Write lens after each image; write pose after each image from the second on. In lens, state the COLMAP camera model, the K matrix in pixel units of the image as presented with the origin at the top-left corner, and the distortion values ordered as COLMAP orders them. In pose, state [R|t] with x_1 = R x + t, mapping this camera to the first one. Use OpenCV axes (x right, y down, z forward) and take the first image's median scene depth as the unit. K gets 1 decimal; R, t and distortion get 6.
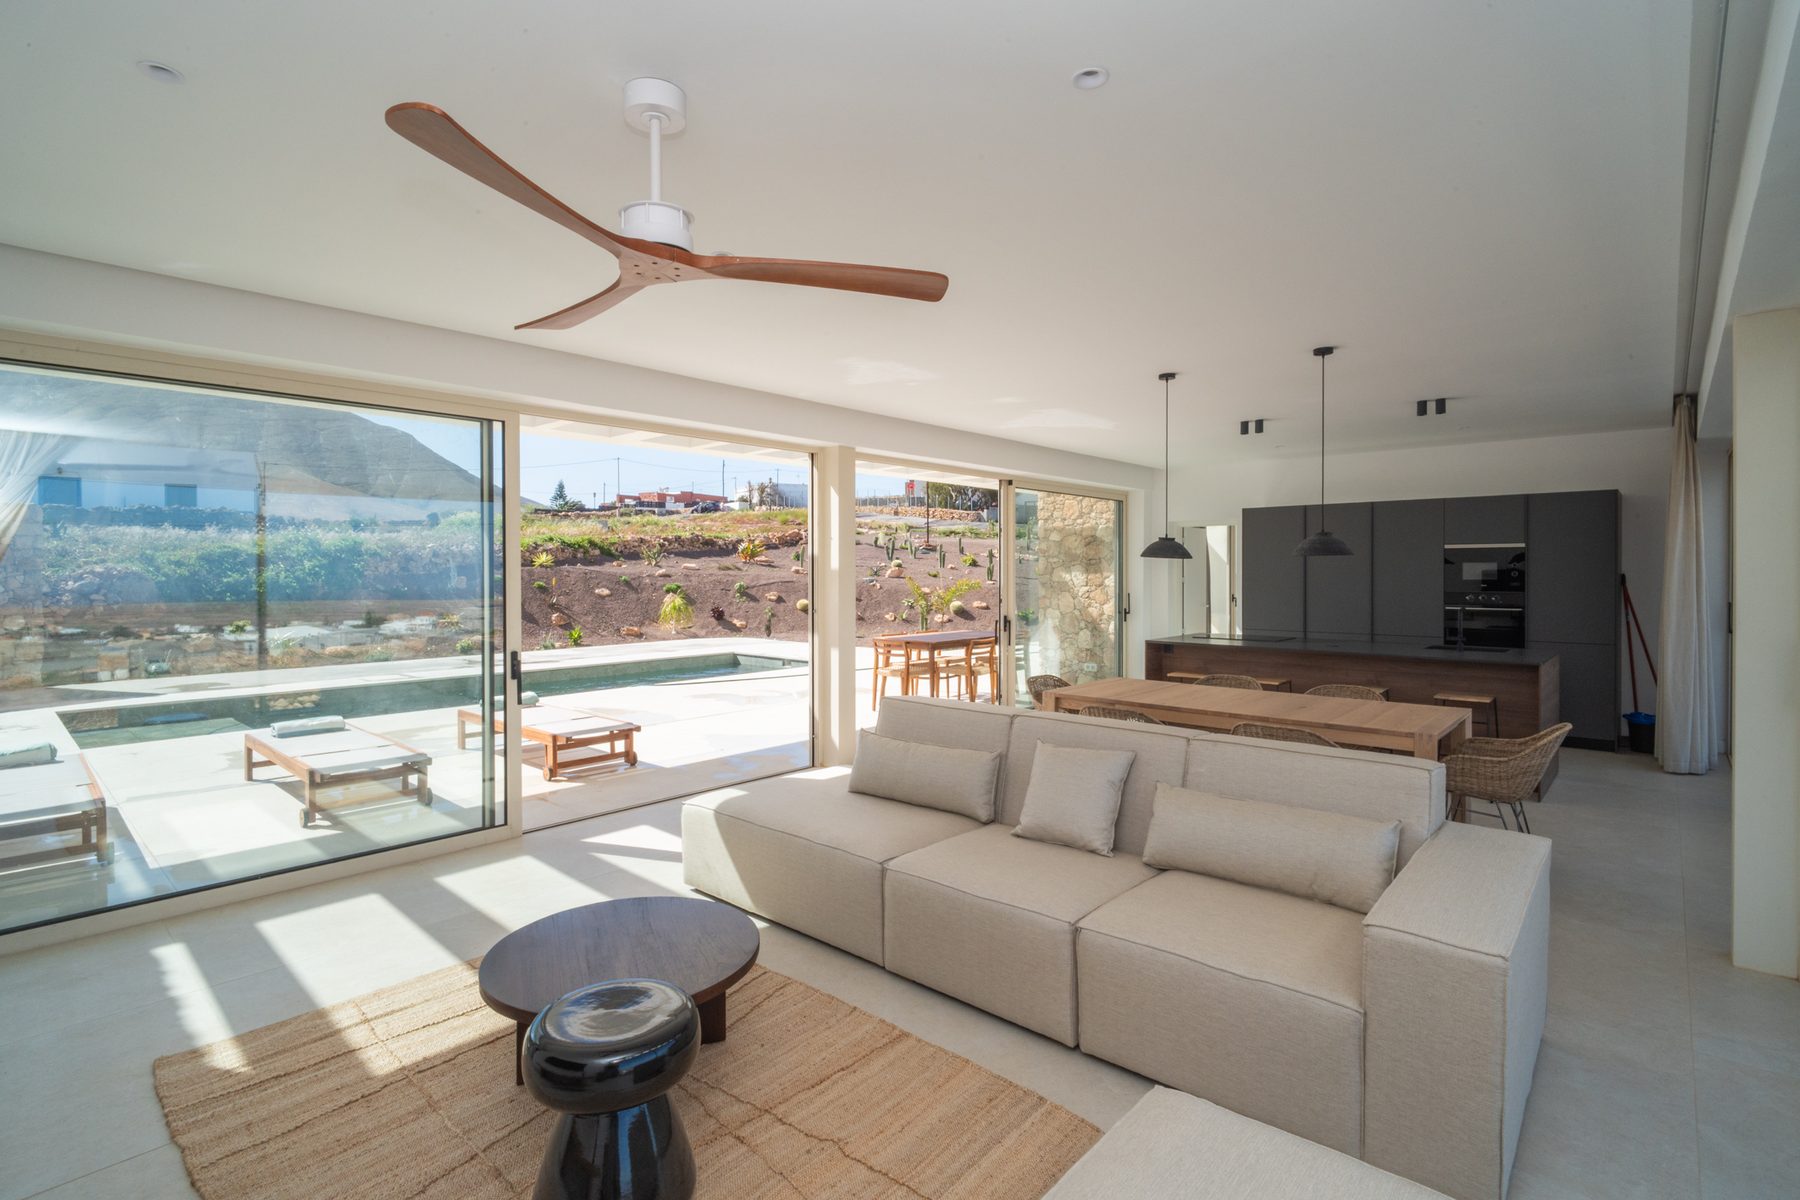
lens RADIAL K [[852.2, 0, 900.0], [0, 852.2, 600.0], [0, 0, 1]] dist [-0.002784, -0.000819]
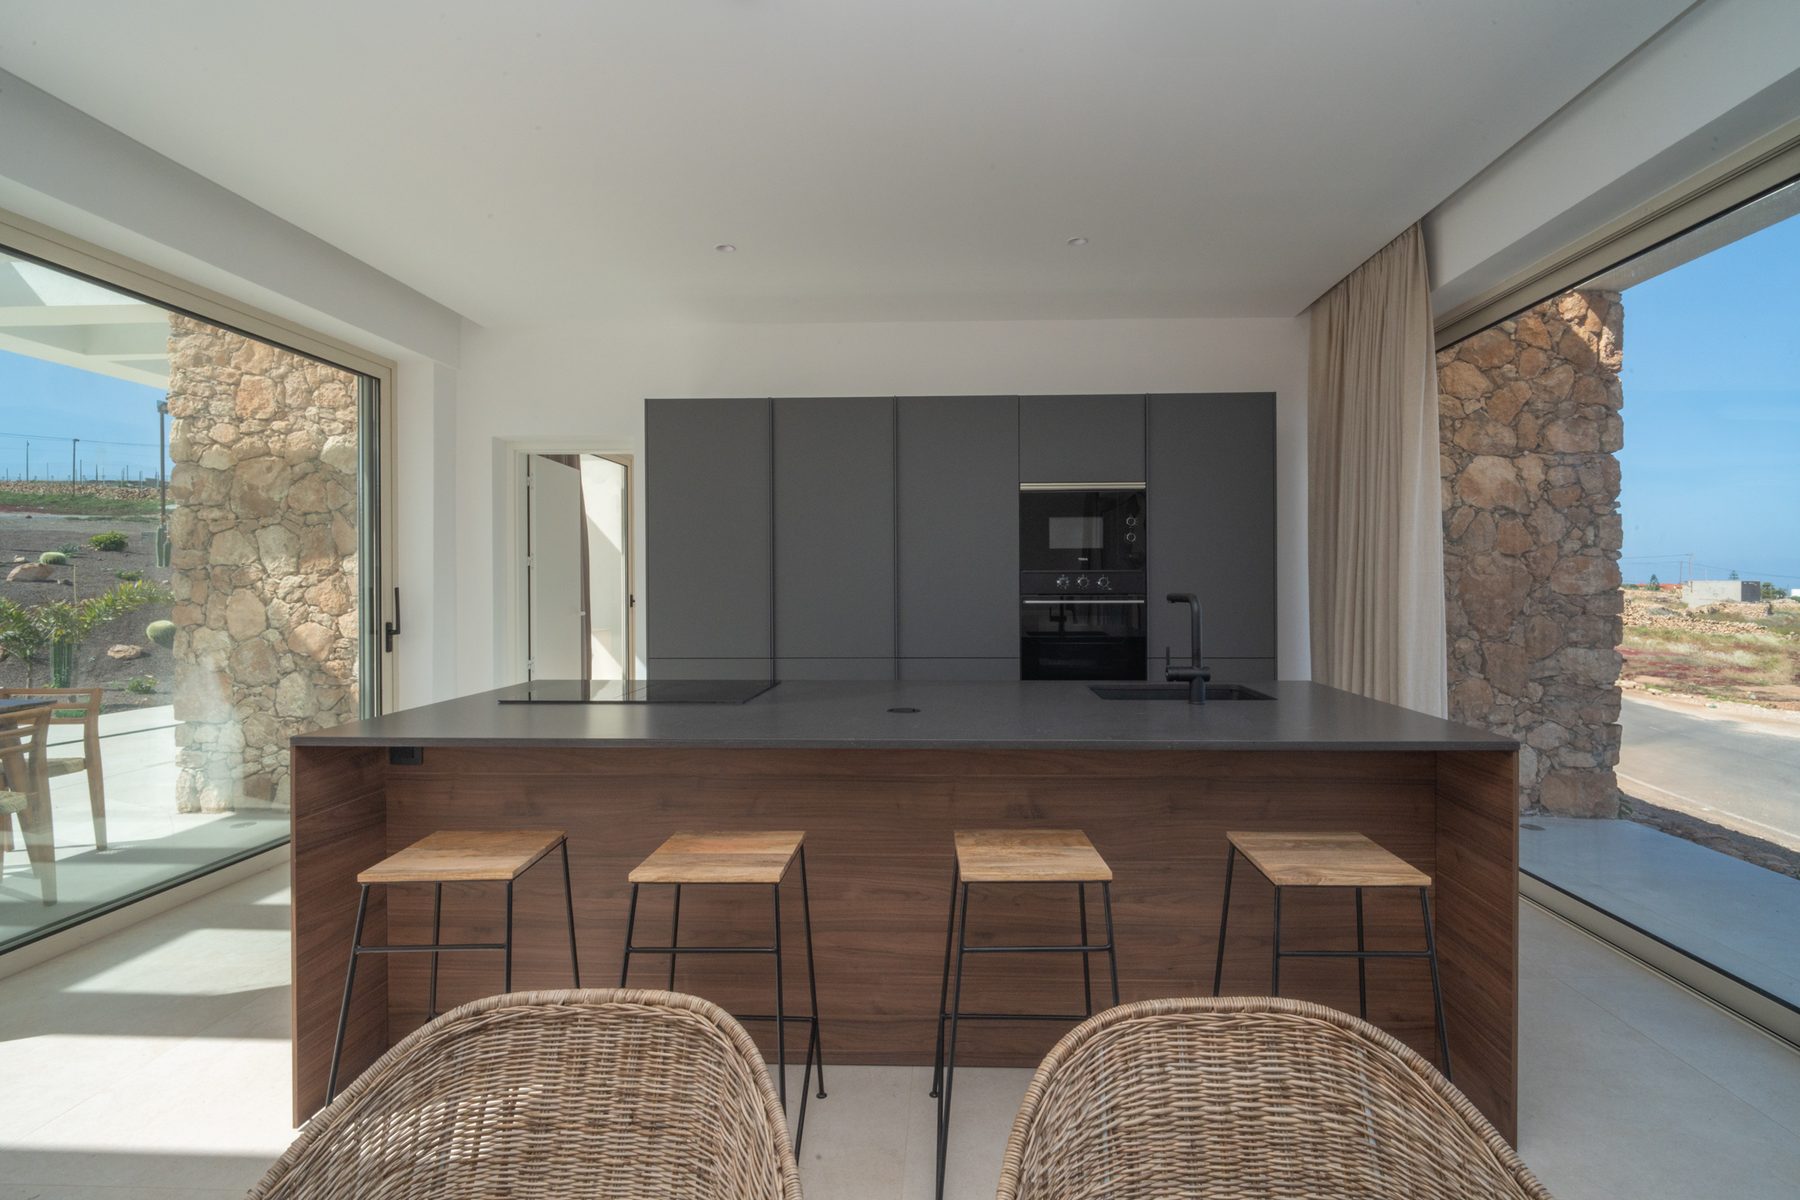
lens RADIAL K [[865.9, 0, 933.1], [0, 865.9, 576.4], [0, 0, 1]] dist [-0.000233, -0.000045]
pose [[0.762514, 0.002689, 0.646966, 0.188931], [0.024261, 0.999169, -0.032747, 0.007547], [-0.646516, 0.040666, 0.761816, 0.472859]]
